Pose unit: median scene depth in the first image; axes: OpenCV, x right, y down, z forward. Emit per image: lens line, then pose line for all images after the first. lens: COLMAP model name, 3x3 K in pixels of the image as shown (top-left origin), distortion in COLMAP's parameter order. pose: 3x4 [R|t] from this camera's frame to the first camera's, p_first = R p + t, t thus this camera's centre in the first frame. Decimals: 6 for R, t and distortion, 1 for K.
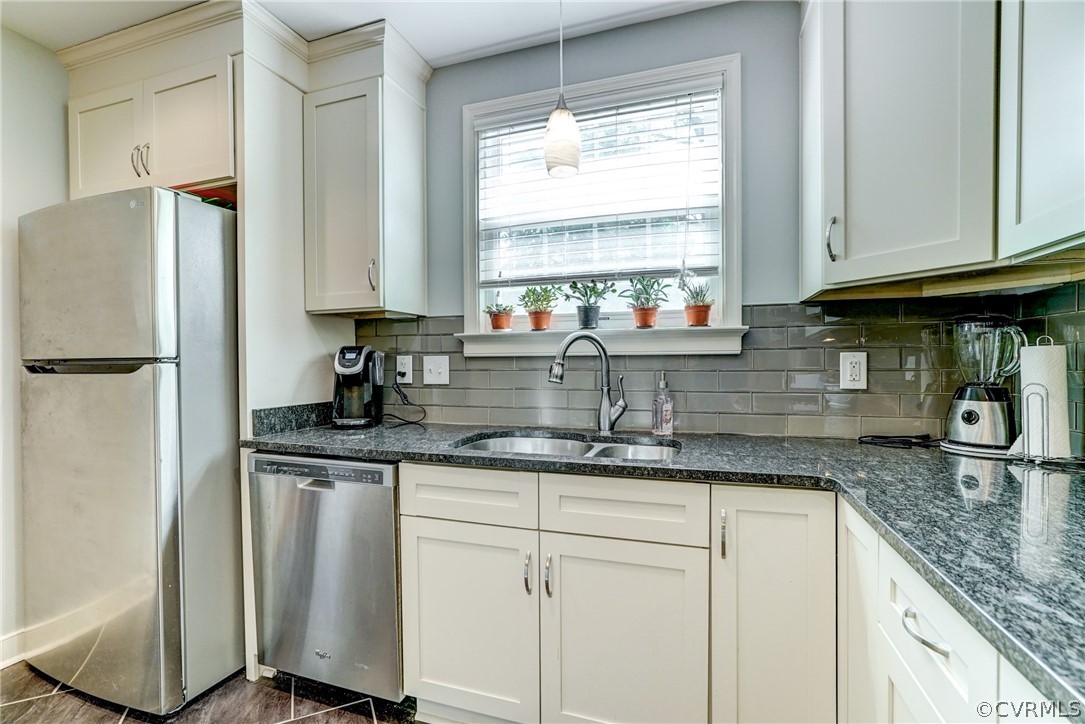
lens RADIAL K [[497.4, 0, 539.4], [0, 497.4, 364.5], [0, 0, 1]] dist [-0.028660, 0.014318]
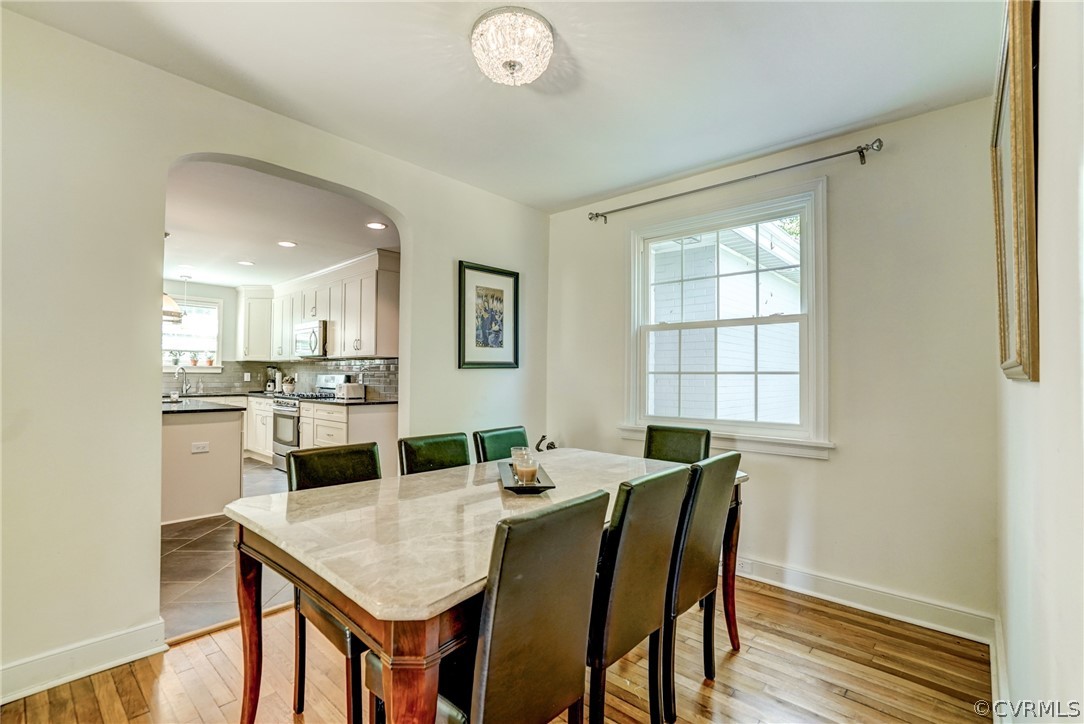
lens RADIAL K [[496.9, 0, 534.8], [0, 496.9, 366.9], [0, 0, 1]] dist [-0.028660, 0.014318]
pose [[0.404699, 0.026647, 0.914062, -2.188213], [-0.000871, 0.999586, -0.028755, 0.042827], [-0.914450, 0.010841, 0.404554, -2.920196]]
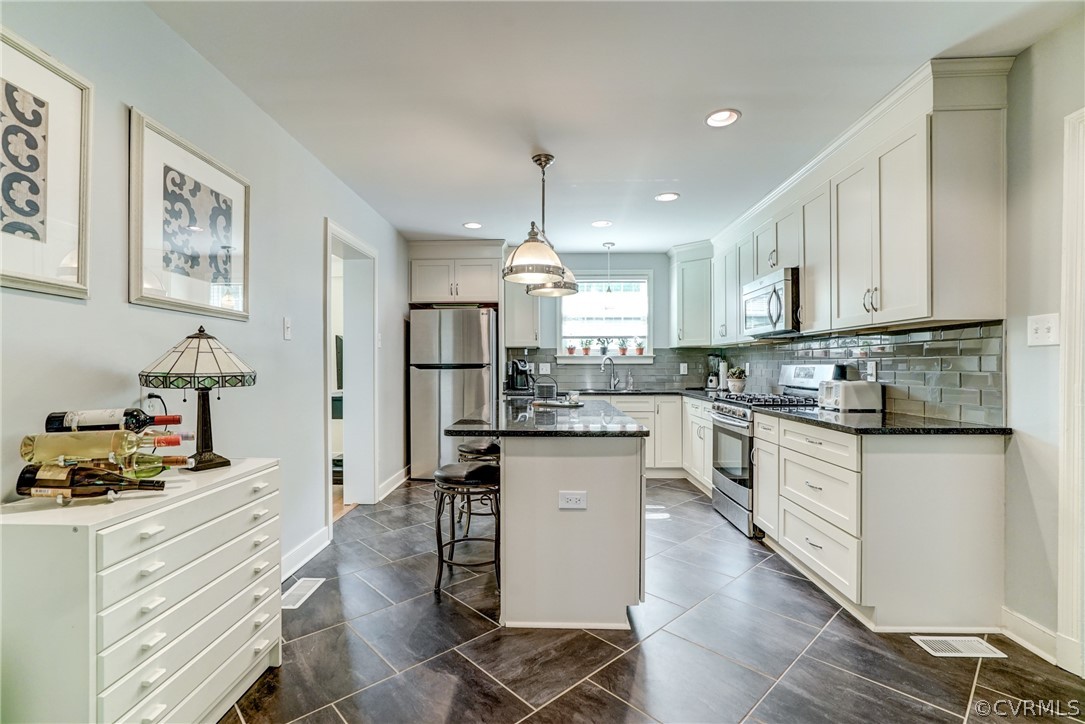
lens RADIAL K [[497.4, 0, 530.0], [0, 497.4, 369.4], [0, 0, 1]] dist [-0.028660, 0.014318]
pose [[0.959025, 0.002061, 0.283313, -1.225842], [-0.001164, 0.999994, -0.003333, 0.026887], [-0.283319, 0.002867, 0.959022, -1.801486]]
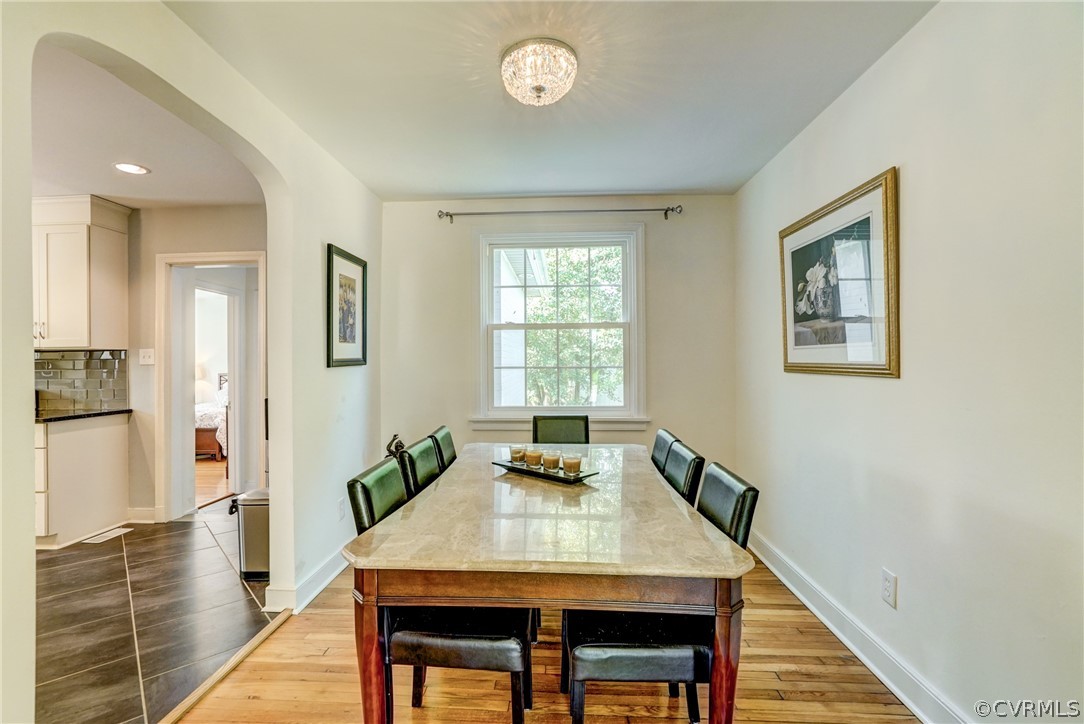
lens RADIAL K [[496.9, 0, 528.2], [0, 496.9, 358.4], [0, 0, 1]] dist [-0.028660, 0.014318]
pose [[-0.261024, 0.016785, 0.965186, -2.324266], [0.018305, 0.999755, -0.012436, -0.002071], [-0.965159, 0.014422, -0.261268, -2.124996]]
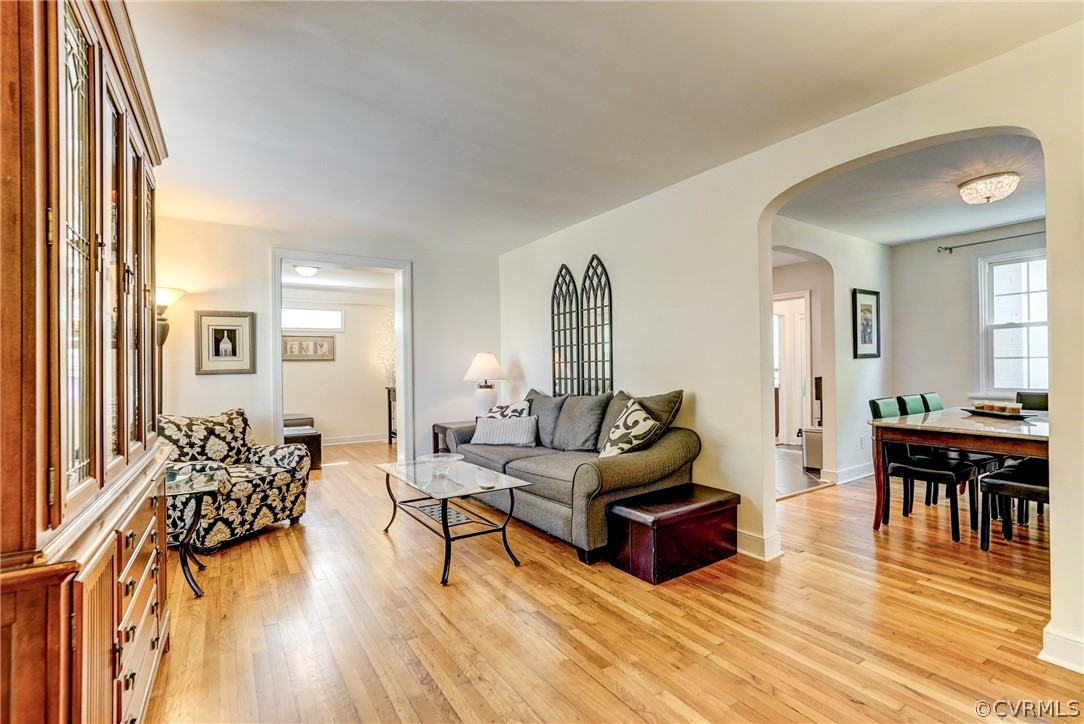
lens RADIAL K [[496.9, 0, 525.0], [0, 496.9, 366.2], [0, 0, 1]] dist [-0.028660, 0.014318]
pose [[0.636243, 0.001624, 0.771487, -3.985701], [0.018605, 0.999675, -0.017448, 0.052457], [-0.771264, 0.025455, 0.636006, -2.251905]]
